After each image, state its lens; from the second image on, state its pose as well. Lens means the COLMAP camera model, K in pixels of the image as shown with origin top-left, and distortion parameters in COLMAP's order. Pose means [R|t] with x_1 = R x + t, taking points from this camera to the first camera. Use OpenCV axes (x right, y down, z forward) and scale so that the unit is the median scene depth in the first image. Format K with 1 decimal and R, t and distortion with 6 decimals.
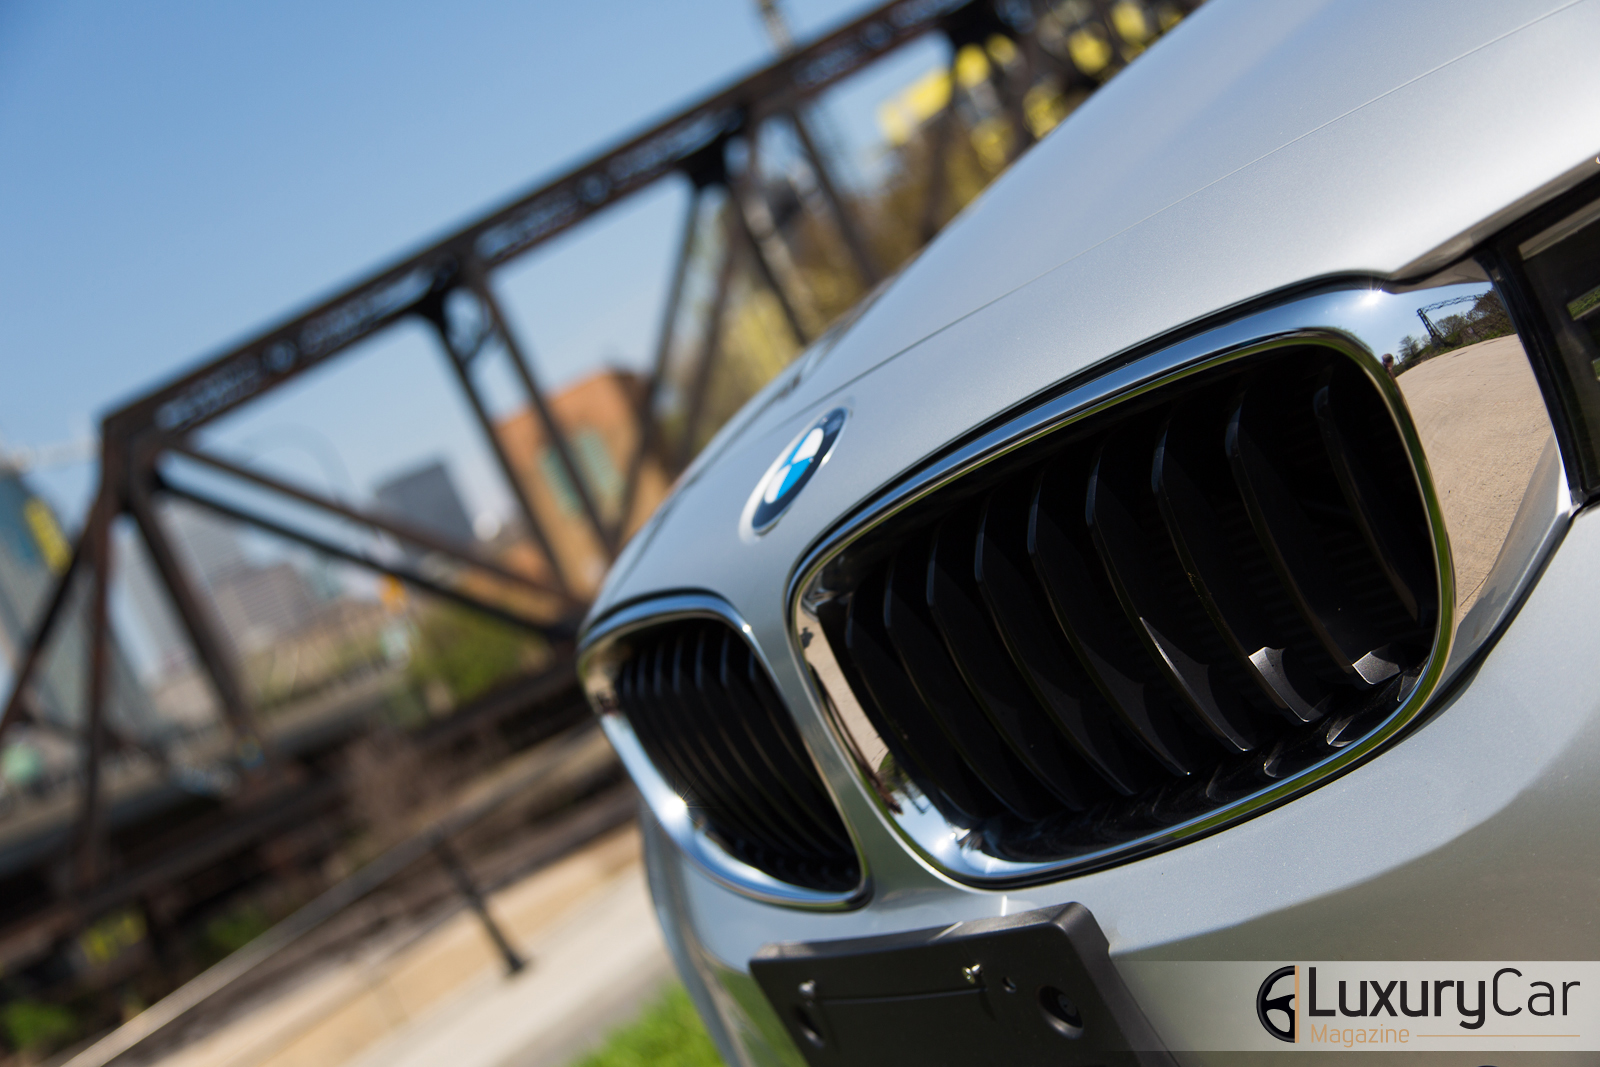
lens RADIAL K [[2184.3, 0, 800.0], [0, 2184.3, 533.5], [0, 0, 1]] dist [0.014731, 0.022777]
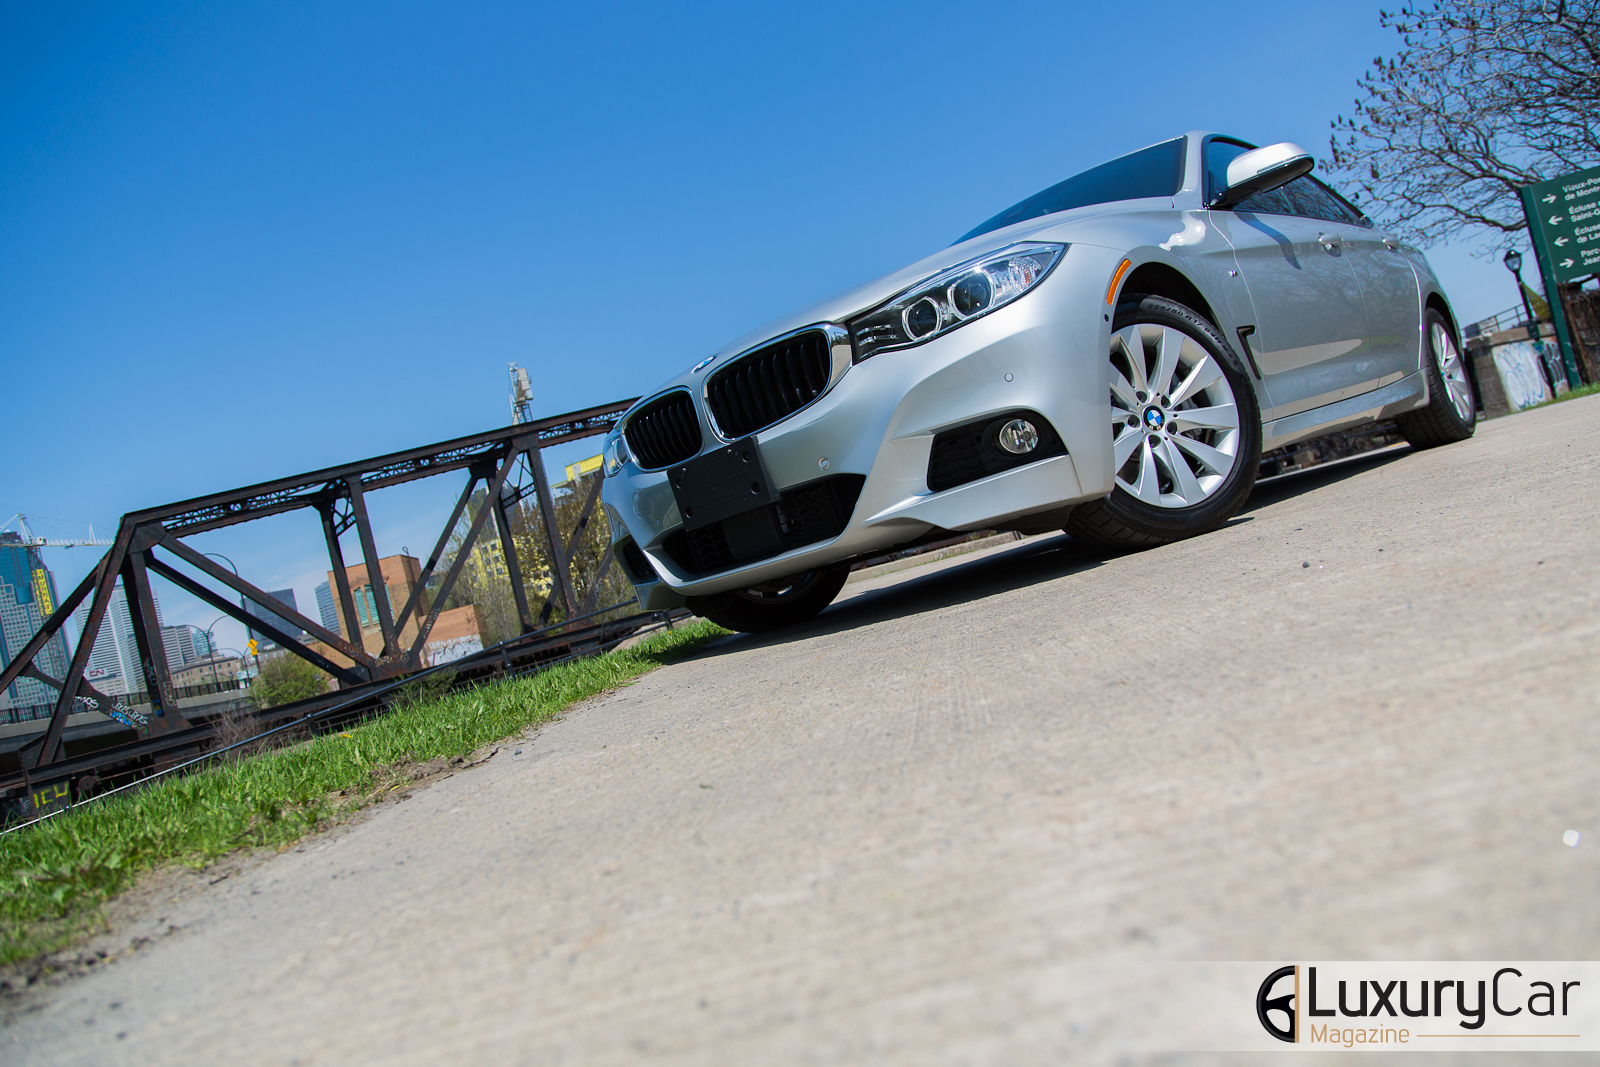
lens RADIAL K [[1049.5, 0, 803.6], [0, 1049.5, 537.1], [0, 0, 1]] dist [0.014078, -0.000627]
pose [[0.939997, 0.212697, 0.266770, -0.008122], [-0.171023, 0.970312, -0.171013, 0.017269], [-0.295224, 0.115128, 0.948466, -0.029932]]
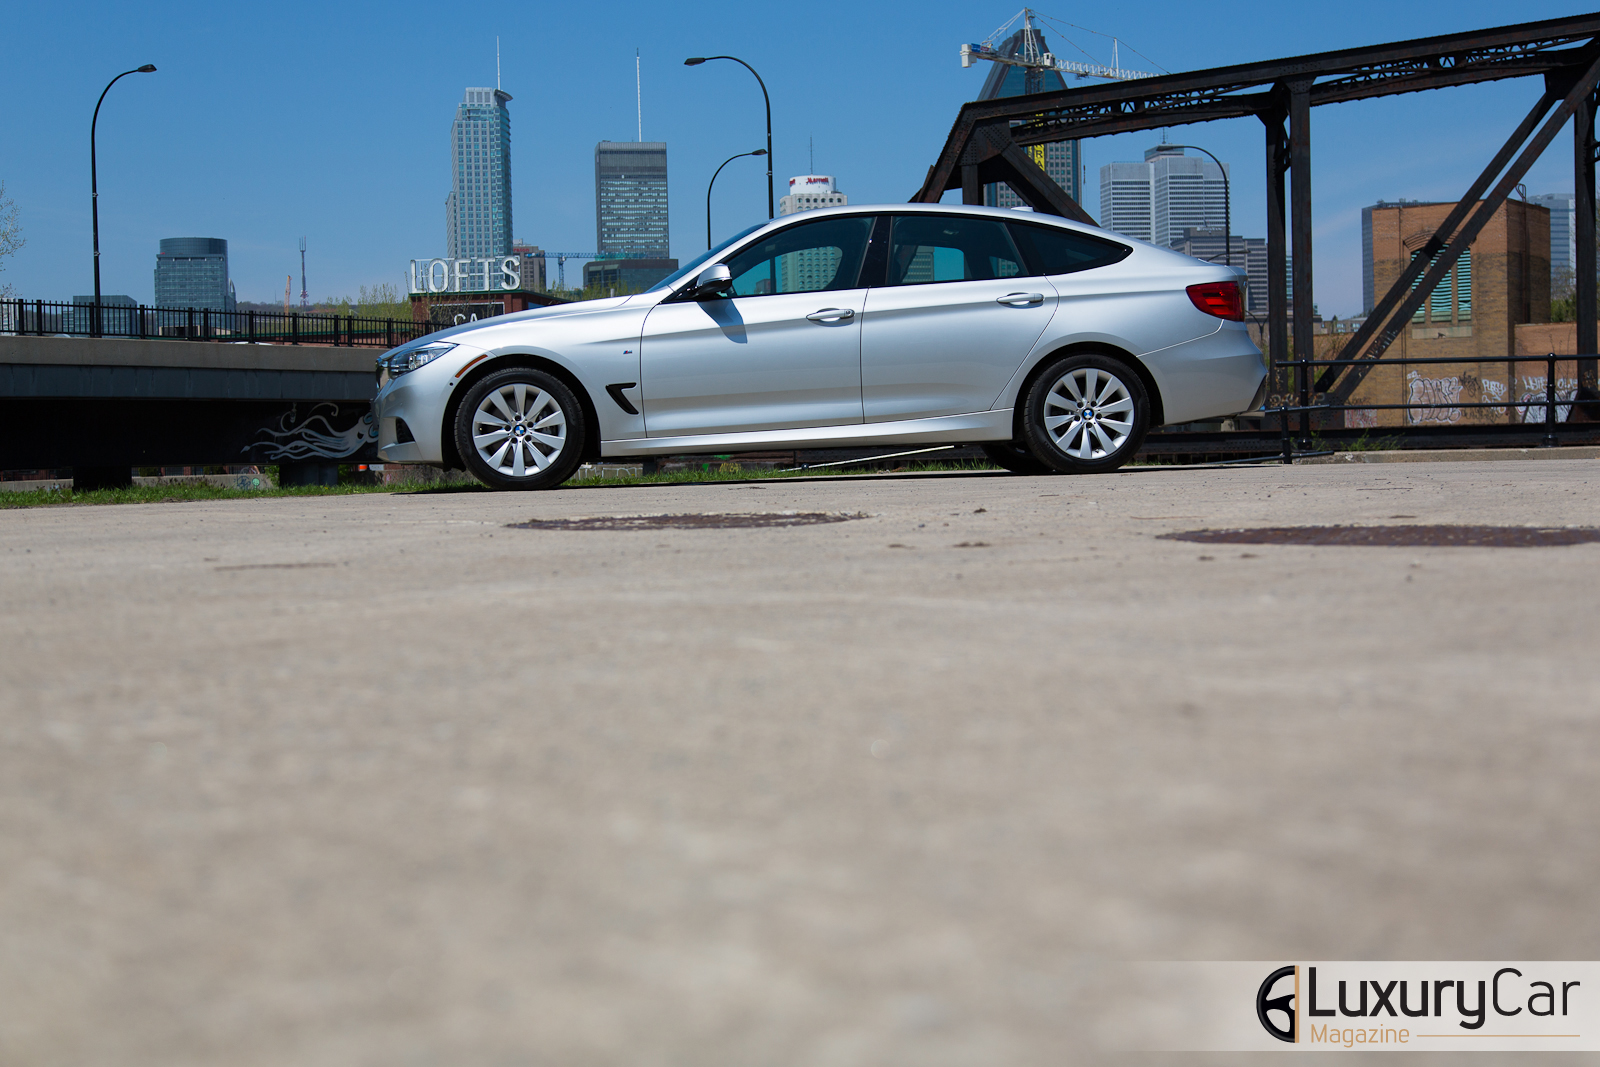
lens RADIAL K [[2196.9, 0, 800.0], [0, 2196.9, 533.5], [0, 0, 1]] dist [0.005124, 0.017763]
pose [[0.834818, 0.422353, -0.353126, 0.137322], [-0.370681, 0.905475, 0.206665, -0.051831], [0.407032, -0.041631, 0.912465, -0.187485]]
